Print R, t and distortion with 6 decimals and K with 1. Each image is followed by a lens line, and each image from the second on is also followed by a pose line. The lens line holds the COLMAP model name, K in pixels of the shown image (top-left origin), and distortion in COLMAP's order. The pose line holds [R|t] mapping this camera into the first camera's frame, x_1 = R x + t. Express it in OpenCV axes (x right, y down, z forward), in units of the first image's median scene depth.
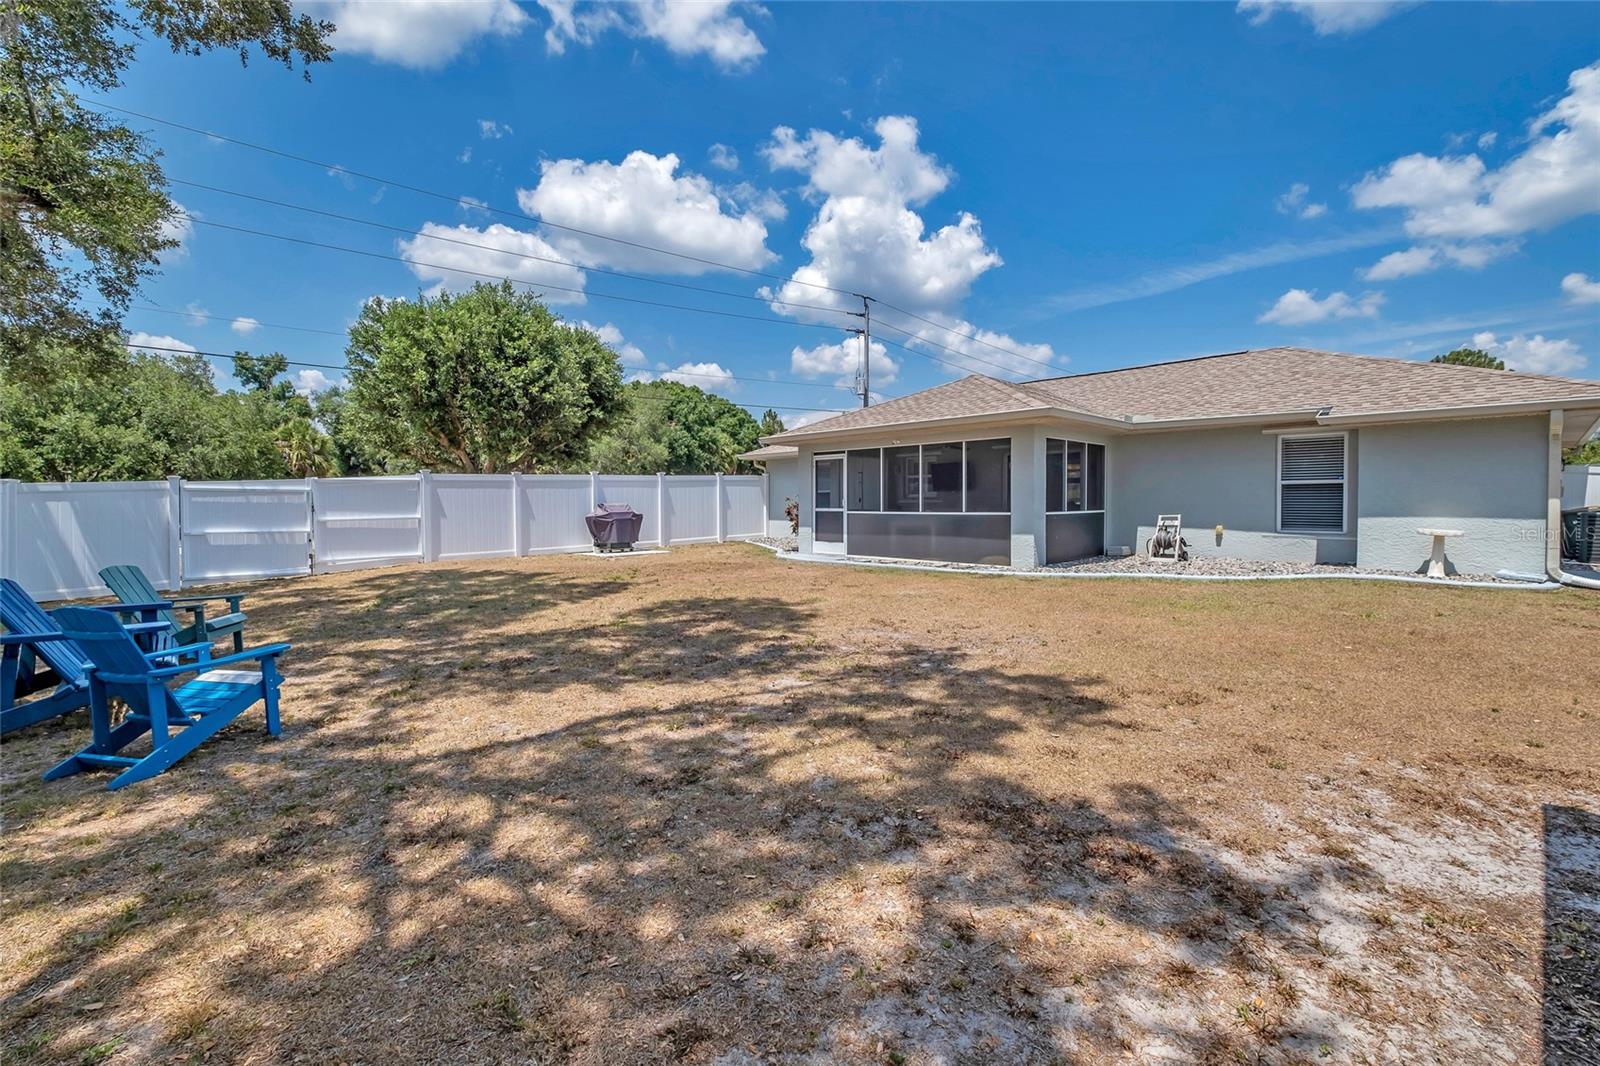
lens RADIAL K [[707.8, 0, 787.9], [0, 707.8, 527.7], [0, 0, 1]] dist [-0.004873, 0.000187]
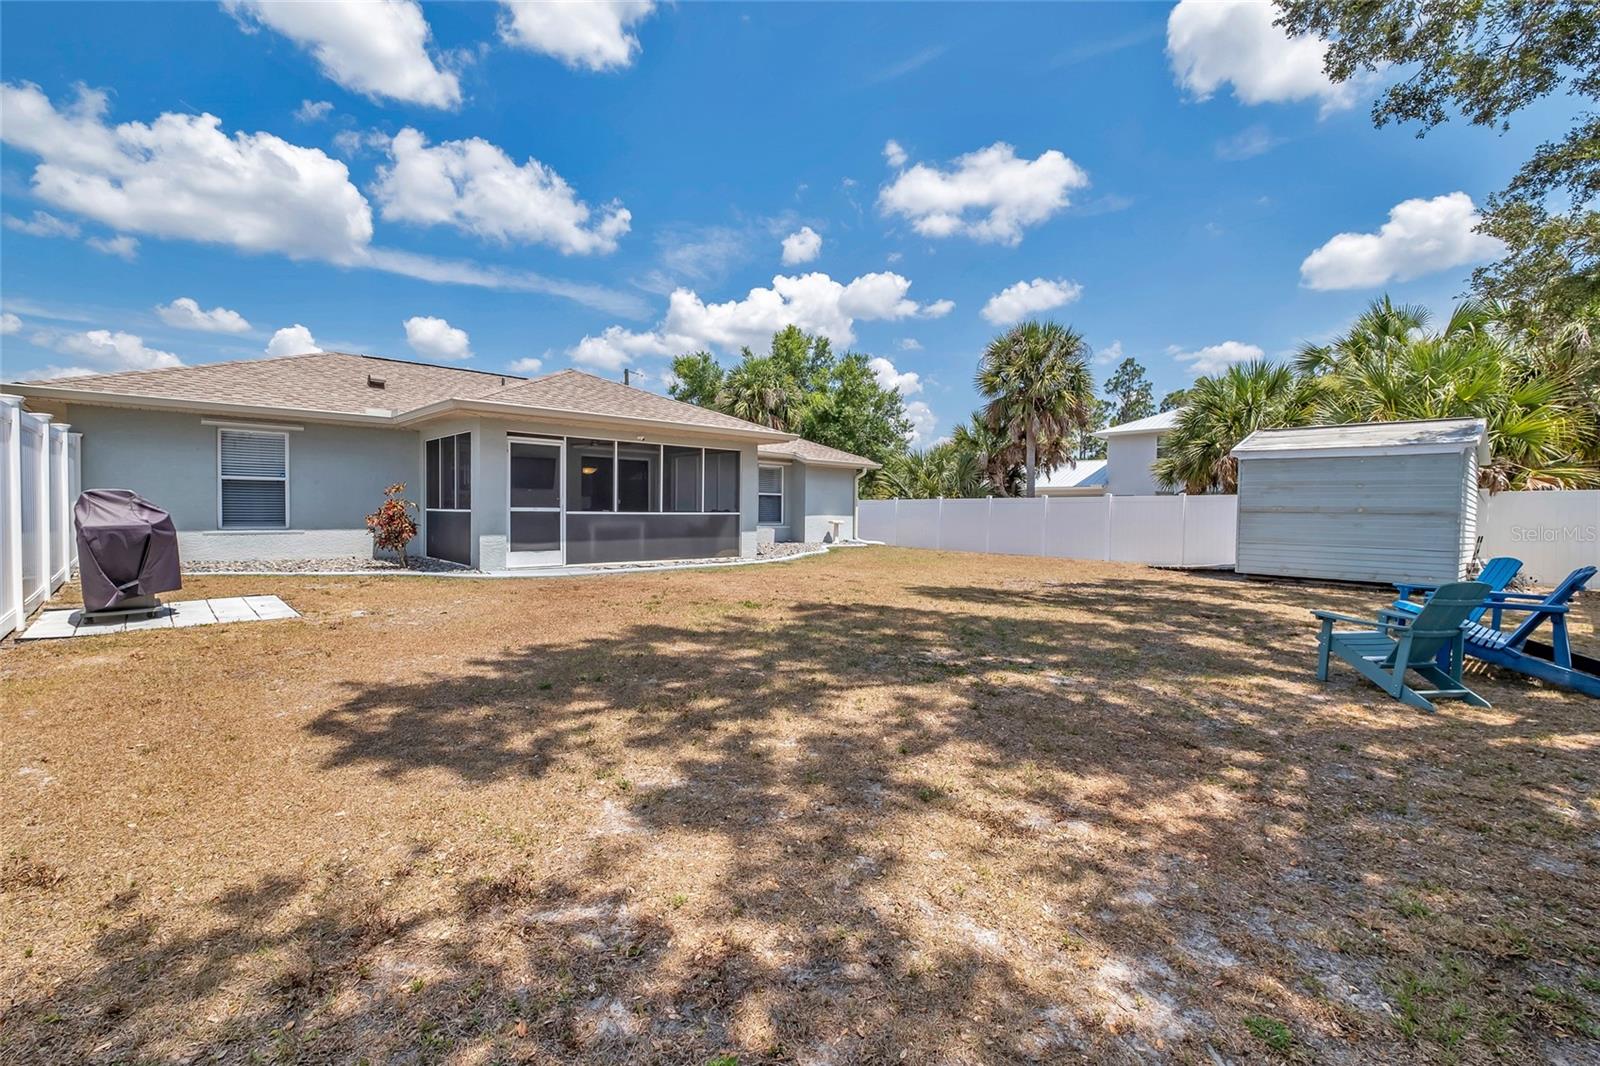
lens RADIAL K [[707.8, 0, 798.6], [0, 707.8, 527.0], [0, 0, 1]] dist [-0.004873, 0.000187]
pose [[-0.004143, -0.024404, 0.999694, -0.810858], [0.018595, 0.999527, 0.024477, -0.022736], [-0.999819, 0.018691, -0.003687, 0.815111]]
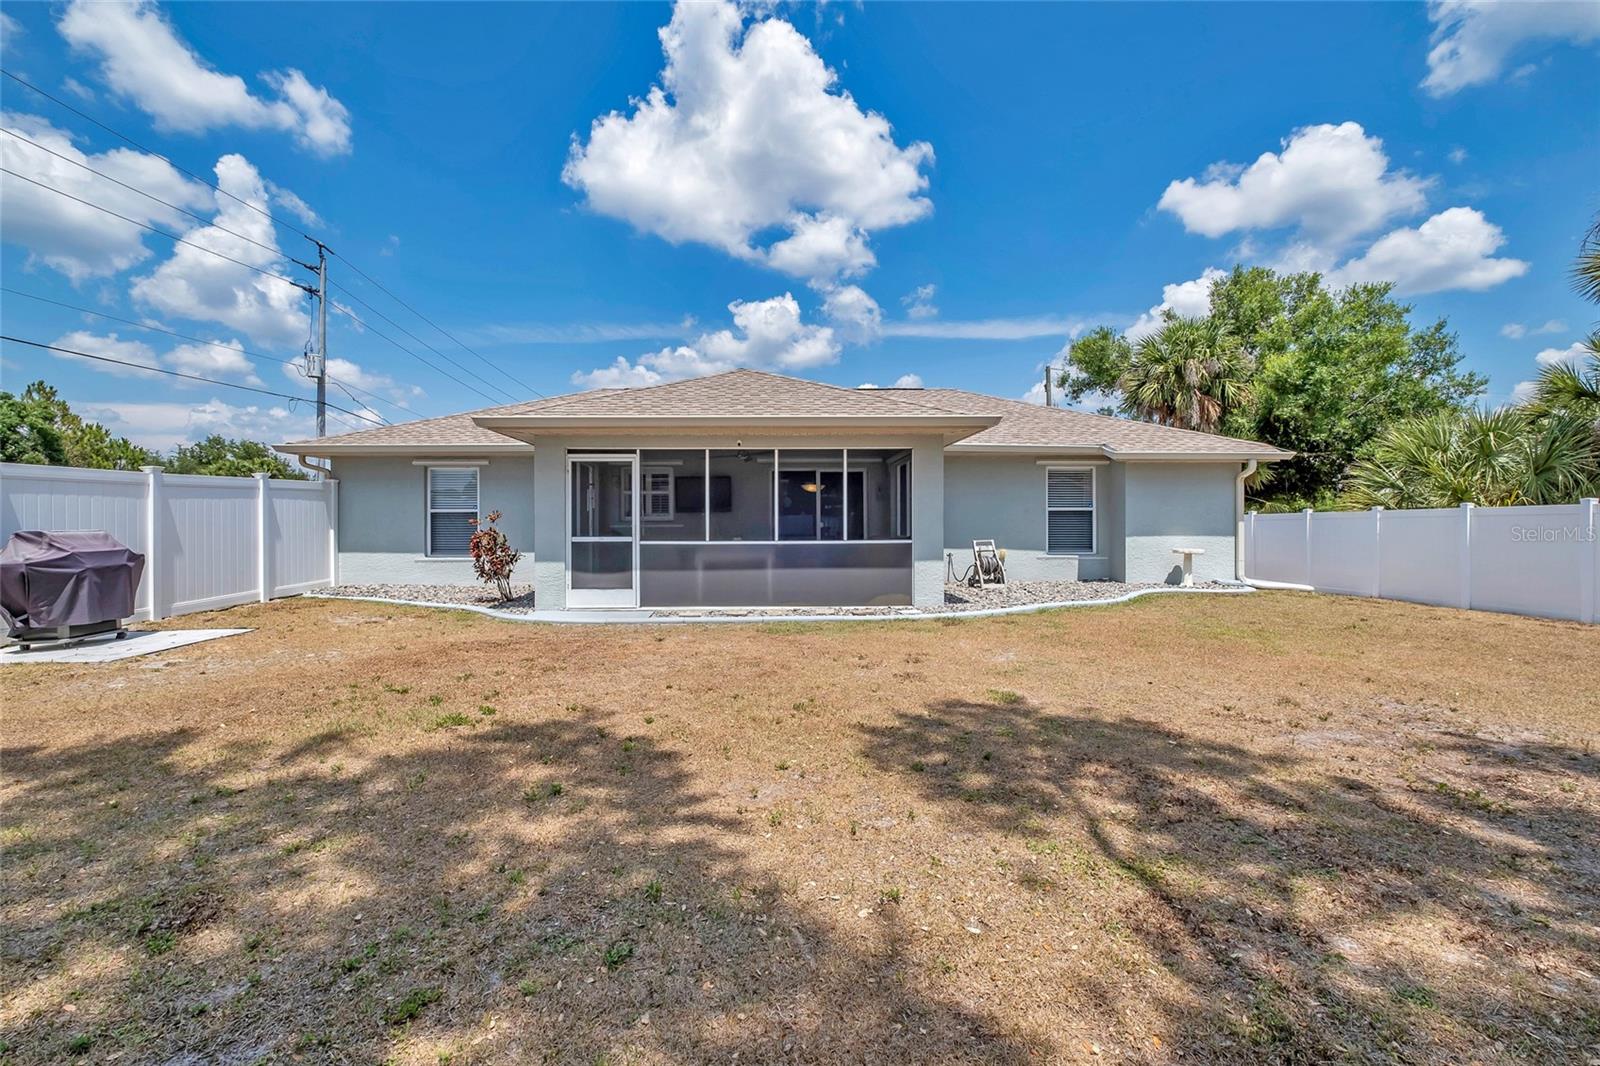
lens RADIAL K [[707.8, 0, 787.2], [0, 707.8, 522.3], [0, 0, 1]] dist [-0.004873, 0.000187]
pose [[0.666592, -0.000257, 0.745423, -0.350892], [0.026347, 0.999383, -0.023216, -0.024363], [-0.744957, 0.035116, 0.666188, 0.506535]]
